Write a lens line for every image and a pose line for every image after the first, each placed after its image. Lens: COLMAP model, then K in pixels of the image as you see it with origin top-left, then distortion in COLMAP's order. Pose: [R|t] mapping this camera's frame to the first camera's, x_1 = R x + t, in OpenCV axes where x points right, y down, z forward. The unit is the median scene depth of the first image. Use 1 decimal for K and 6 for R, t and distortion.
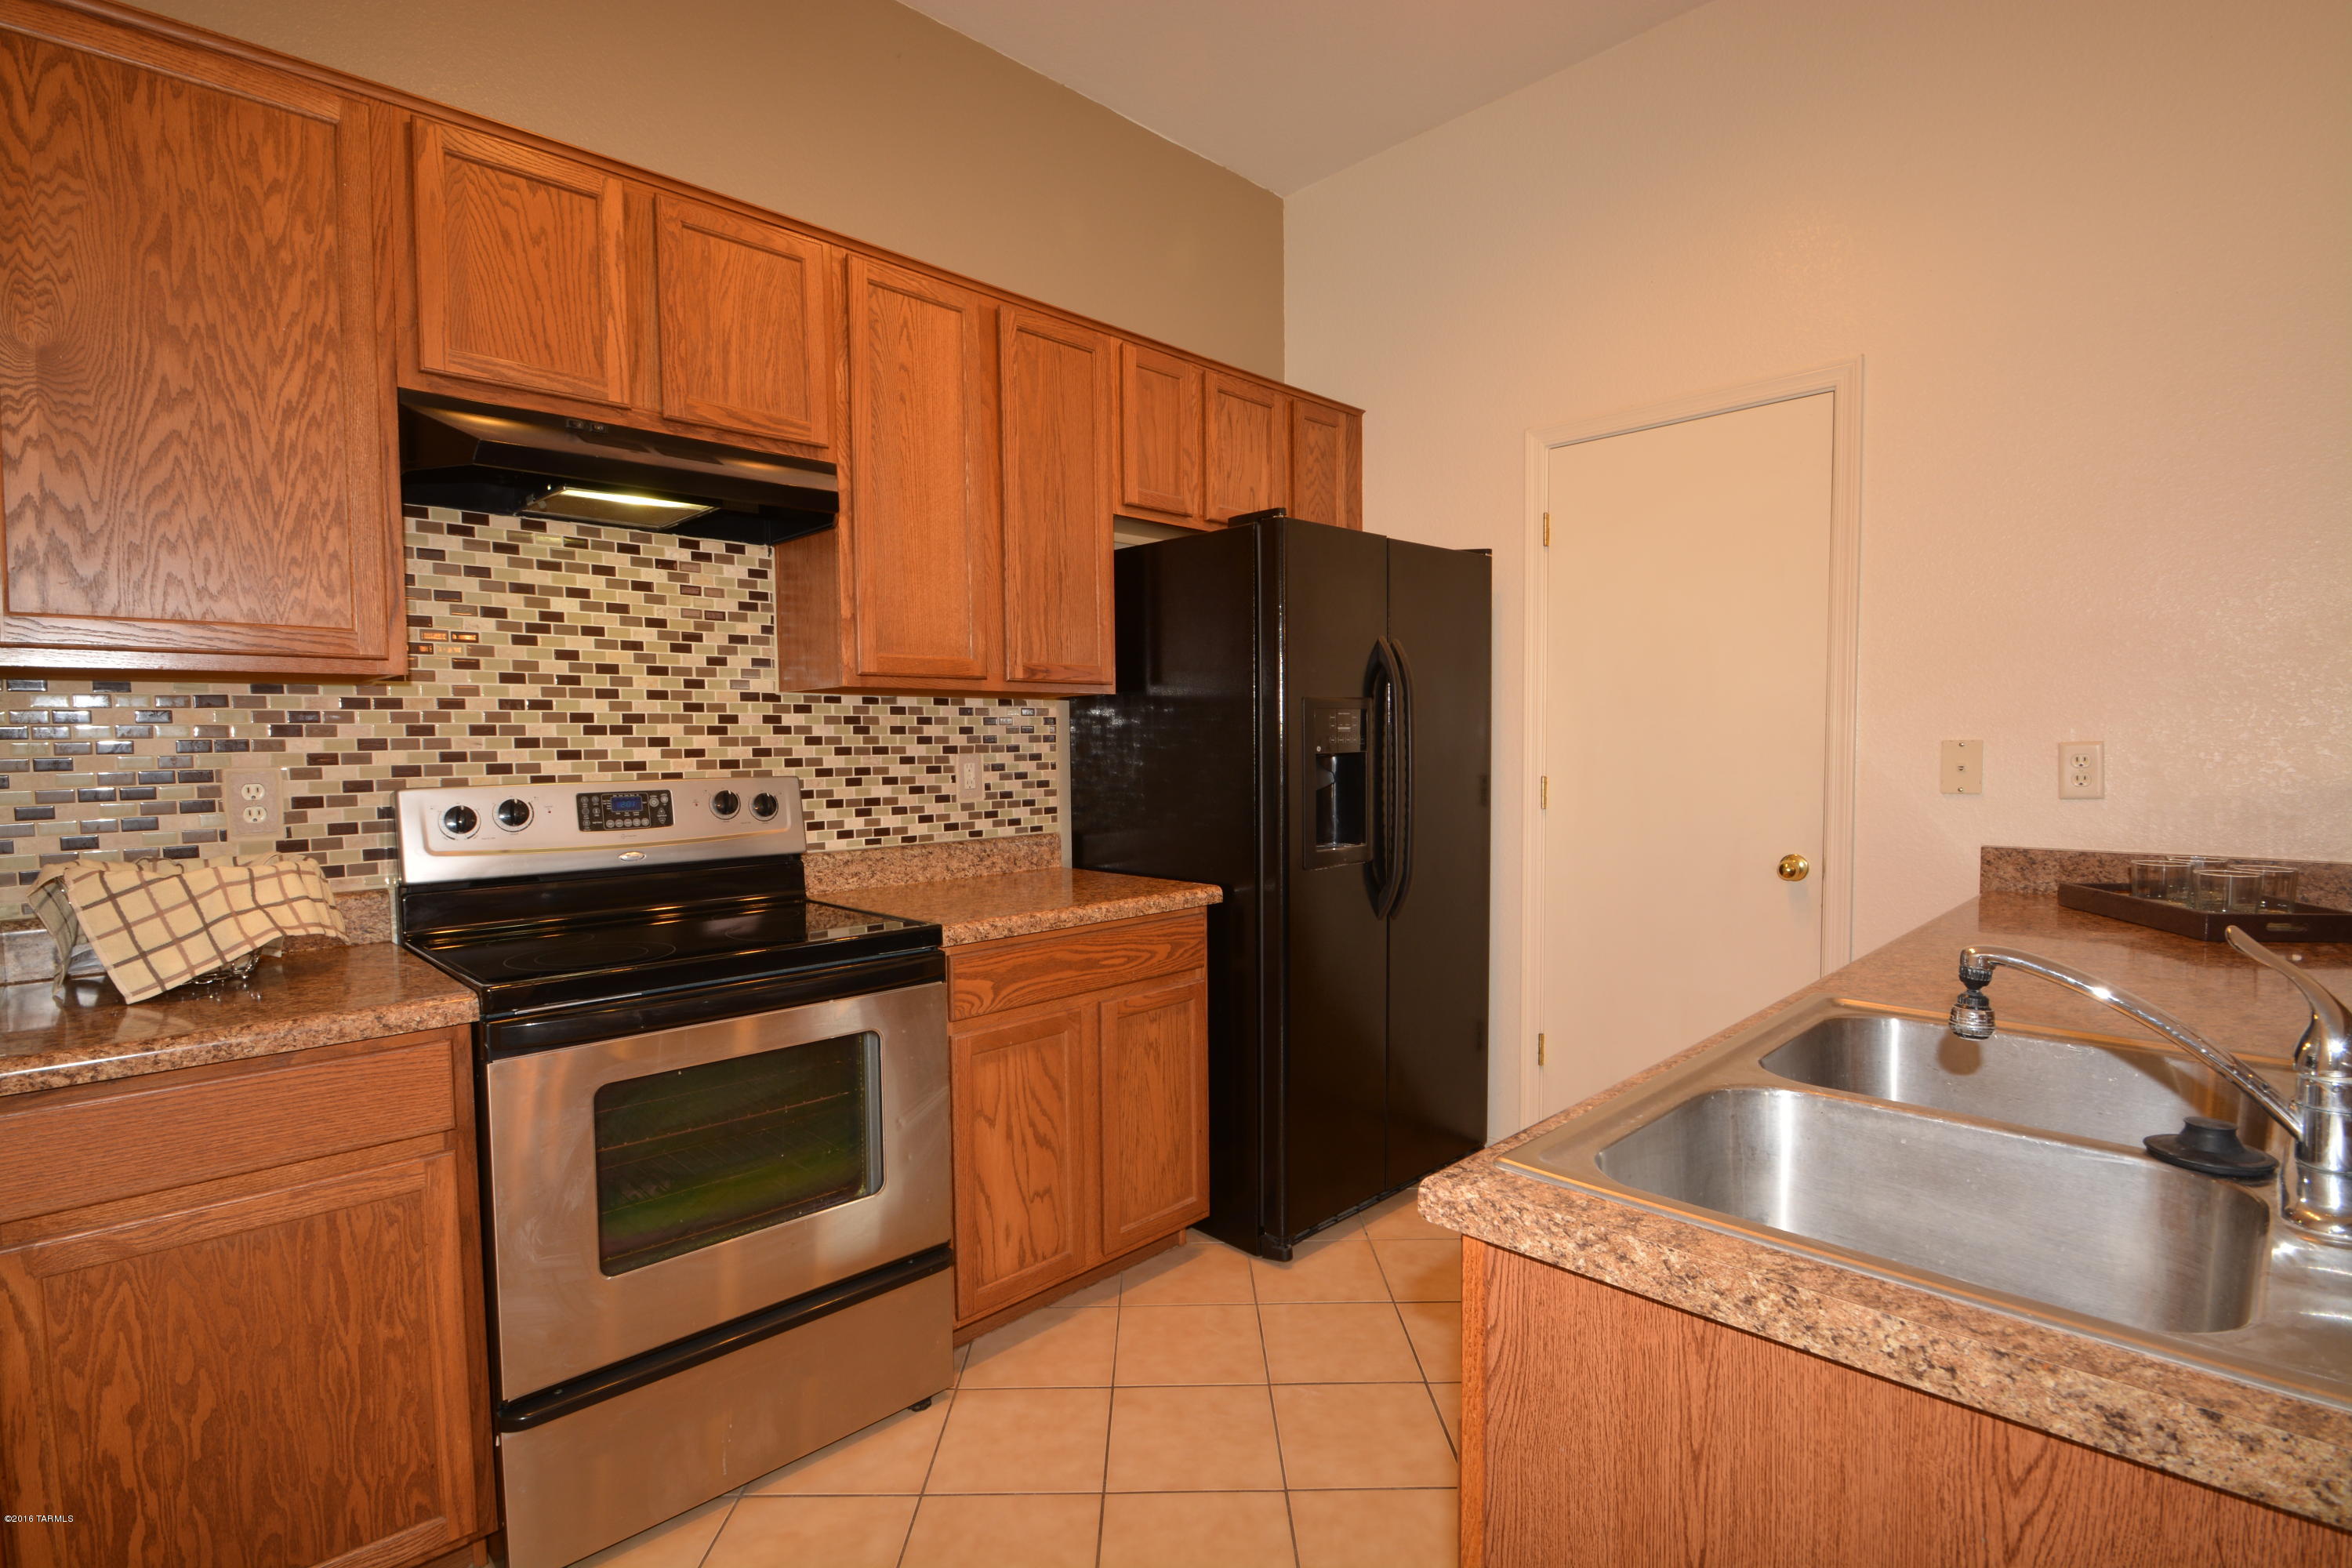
lens RADIAL K [[1130.4, 0, 1179.5], [0, 1130.4, 798.8], [0, 0, 1]] dist [-0.011031, -0.001331]
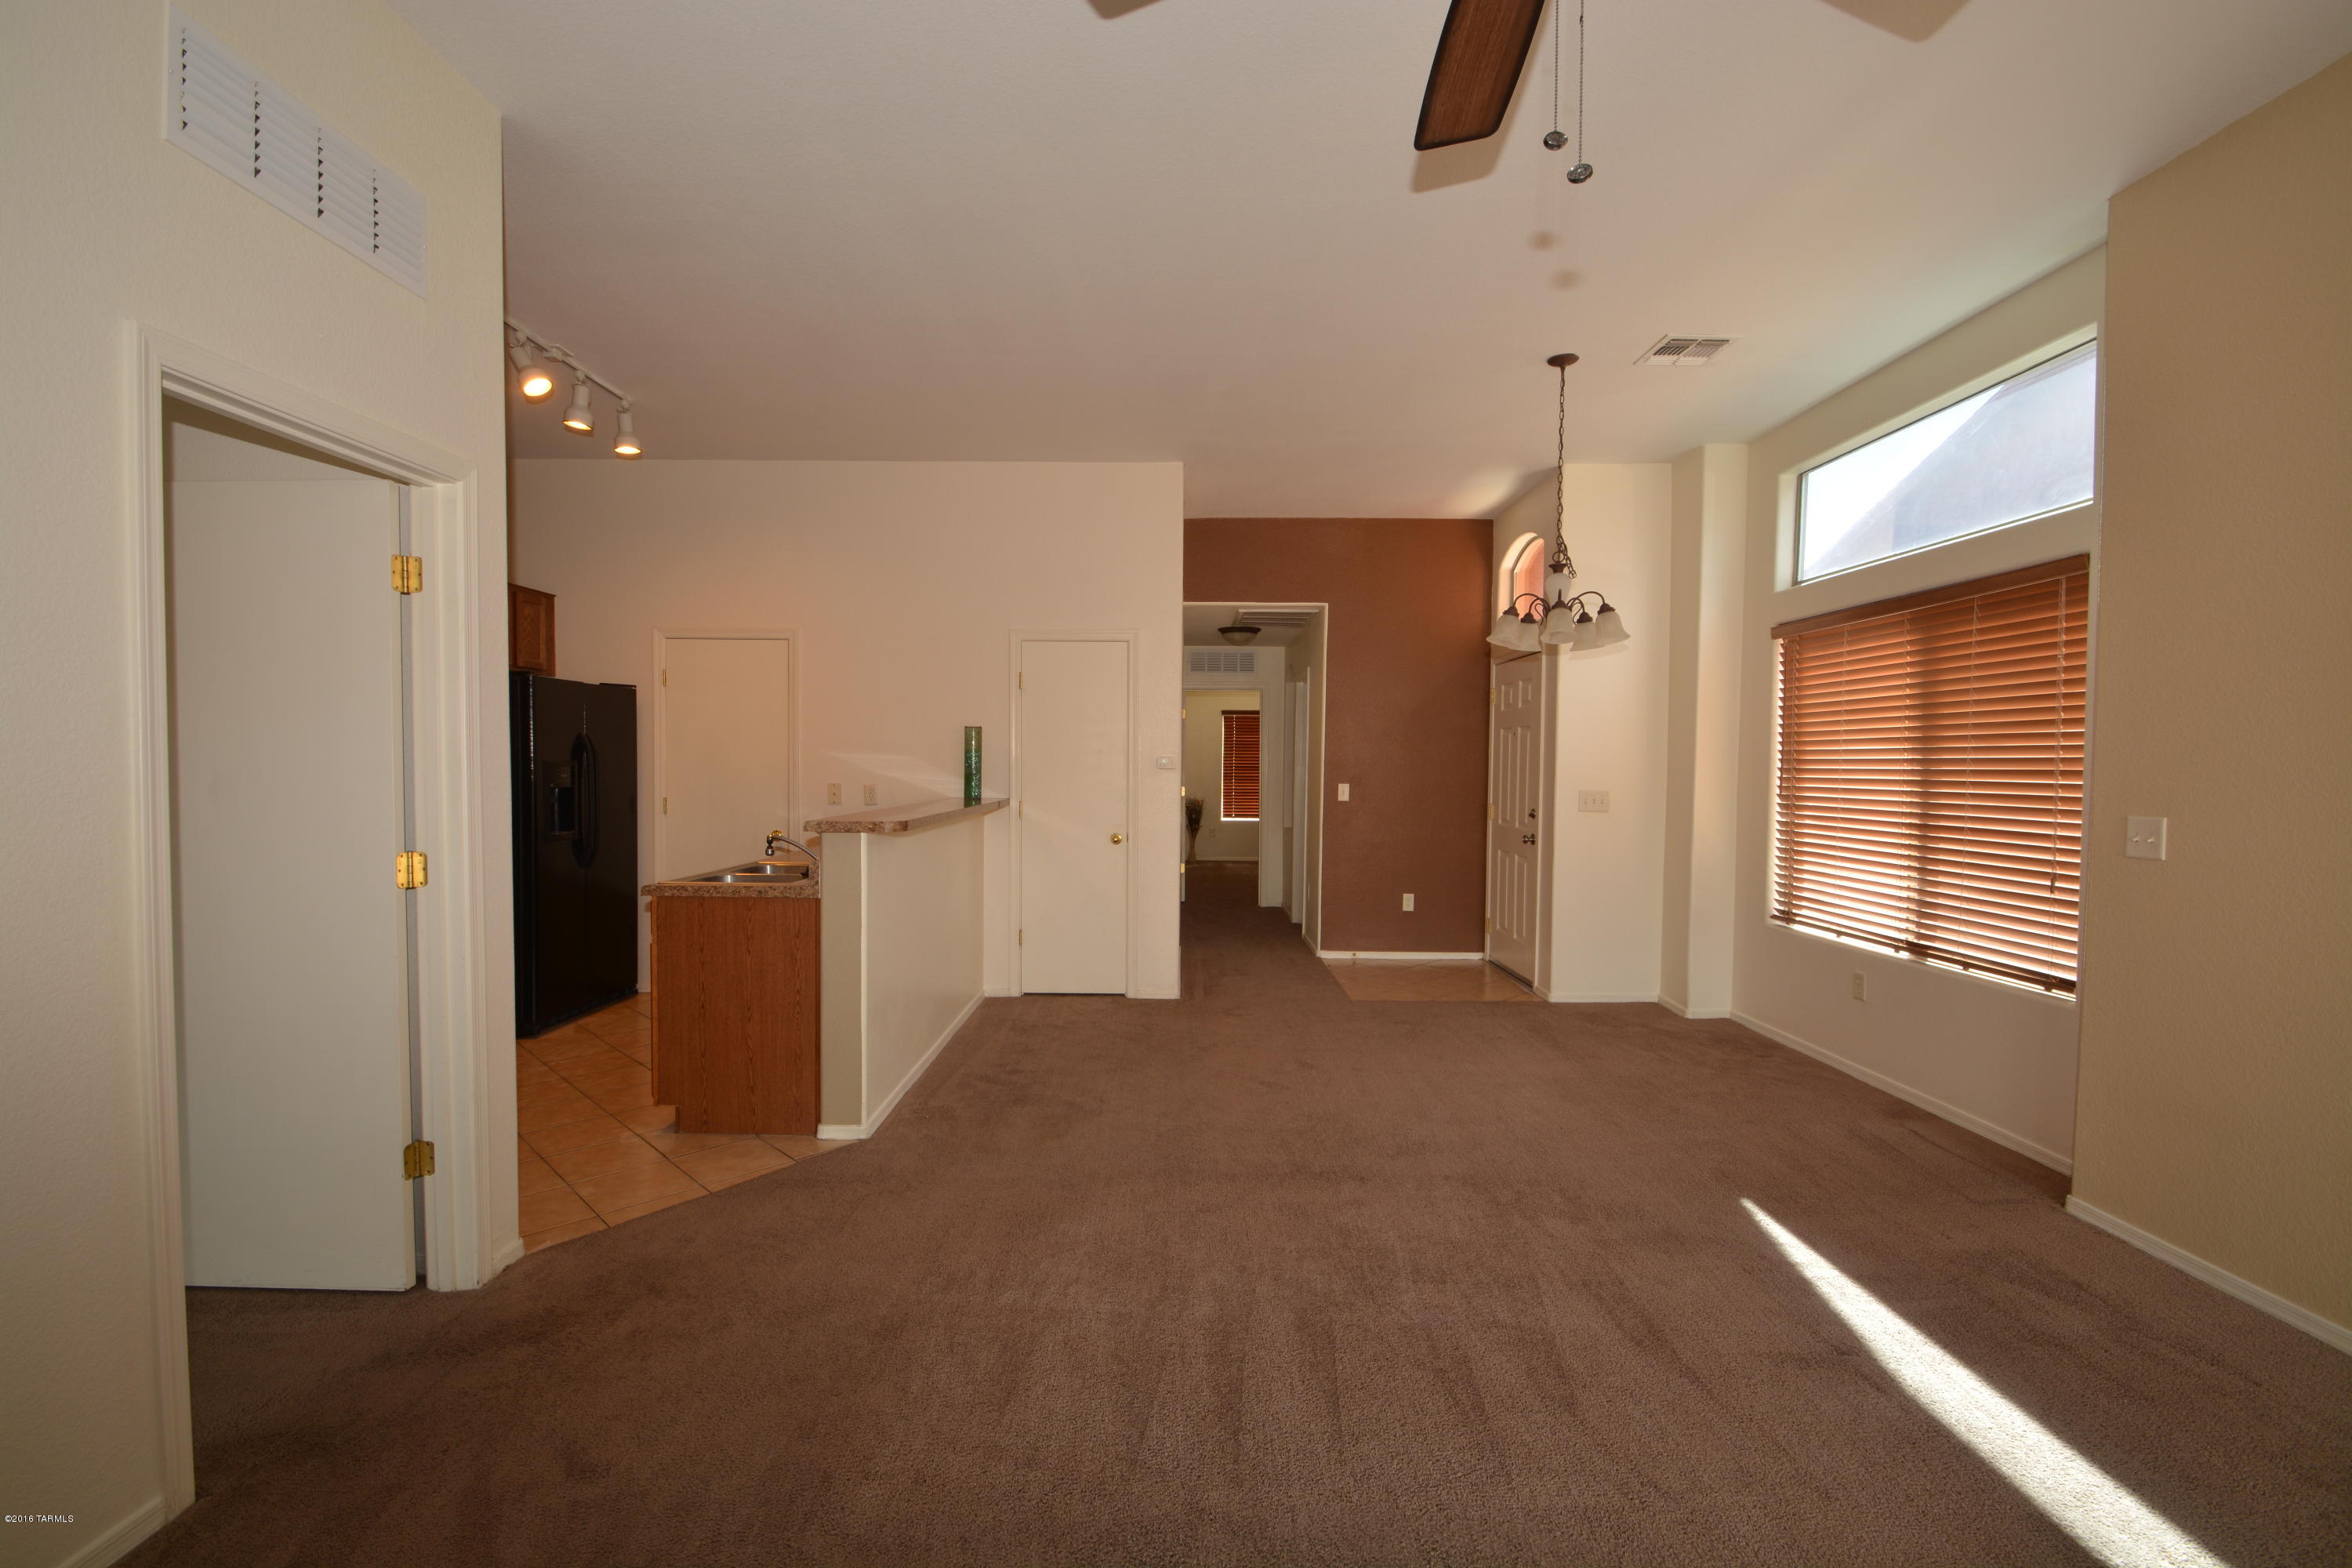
lens RADIAL K [[1028.2, 0, 1169.1], [0, 1028.2, 802.6], [0, 0, 1]] dist [-0.000301, -0.000818]
pose [[0.713311, -0.009771, 0.700780, -0.416895], [0.020060, 0.999778, -0.006479, 0.023820], [-0.700561, 0.018679, 0.713348, -1.216076]]
